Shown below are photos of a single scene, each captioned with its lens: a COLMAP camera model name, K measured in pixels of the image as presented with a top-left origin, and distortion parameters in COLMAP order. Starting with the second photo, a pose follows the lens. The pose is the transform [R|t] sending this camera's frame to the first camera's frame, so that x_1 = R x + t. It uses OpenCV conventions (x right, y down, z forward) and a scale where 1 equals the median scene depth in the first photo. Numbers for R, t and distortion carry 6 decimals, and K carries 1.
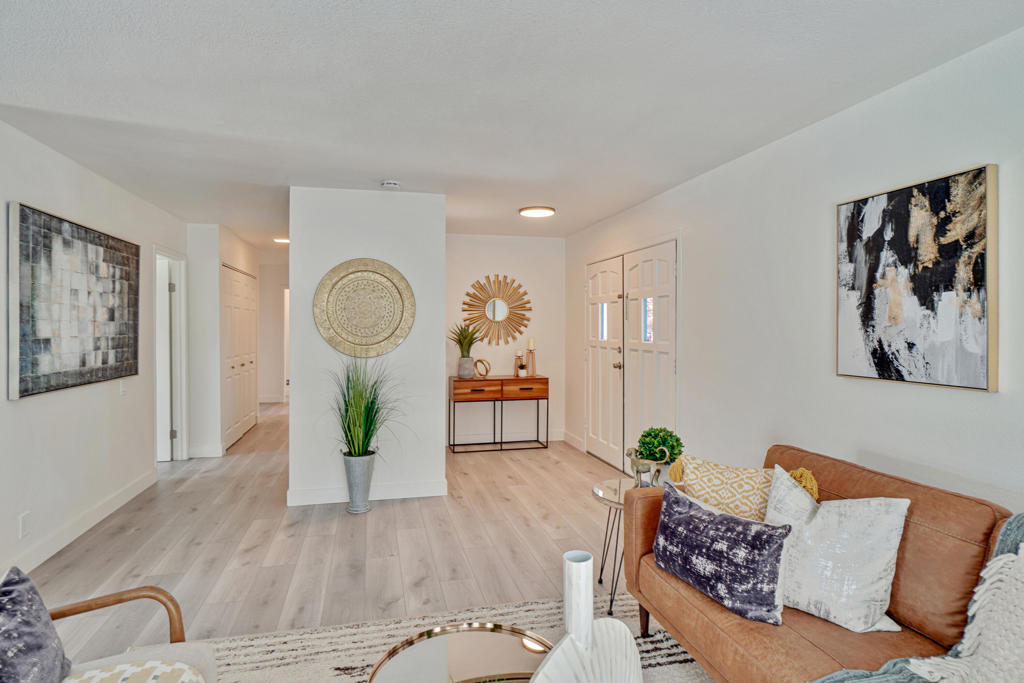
lens RADIAL K [[539.4, 0, 493.0], [0, 539.4, 326.9], [0, 0, 1]] dist [0.005457, 0.001203]
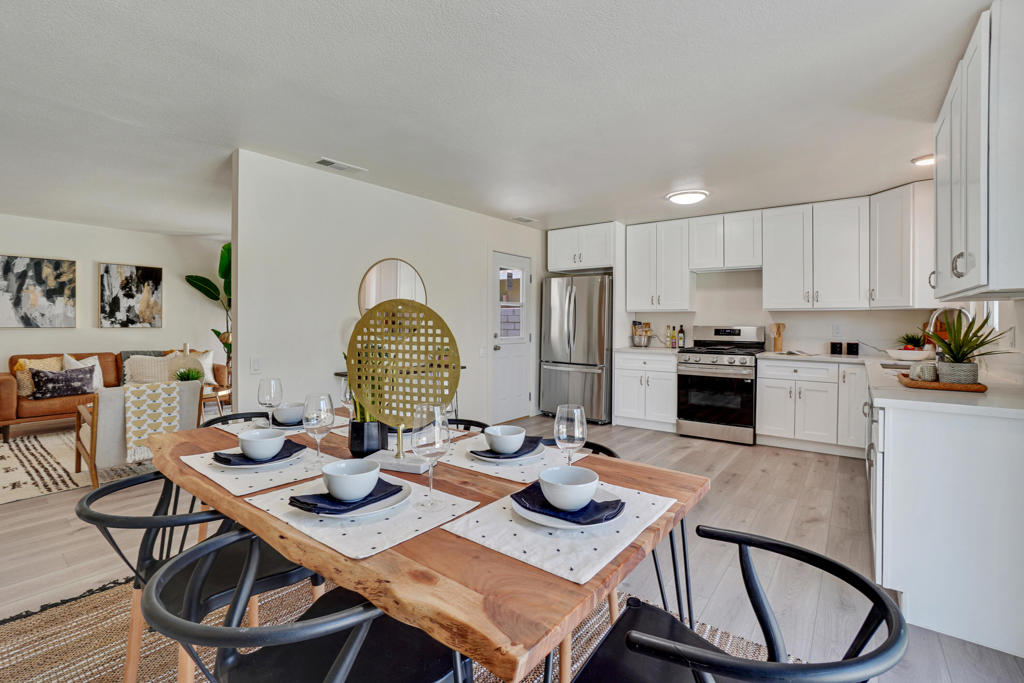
lens RADIAL K [[463.4, 0, 546.9], [0, 463.4, 331.3], [0, 0, 1]] dist [-0.034722, 0.006227]
pose [[-0.640154, -0.018883, 0.768015, -2.762227], [-0.011381, 0.999821, 0.015096, 0.056221], [-0.768163, 0.000923, -0.640254, 0.478969]]
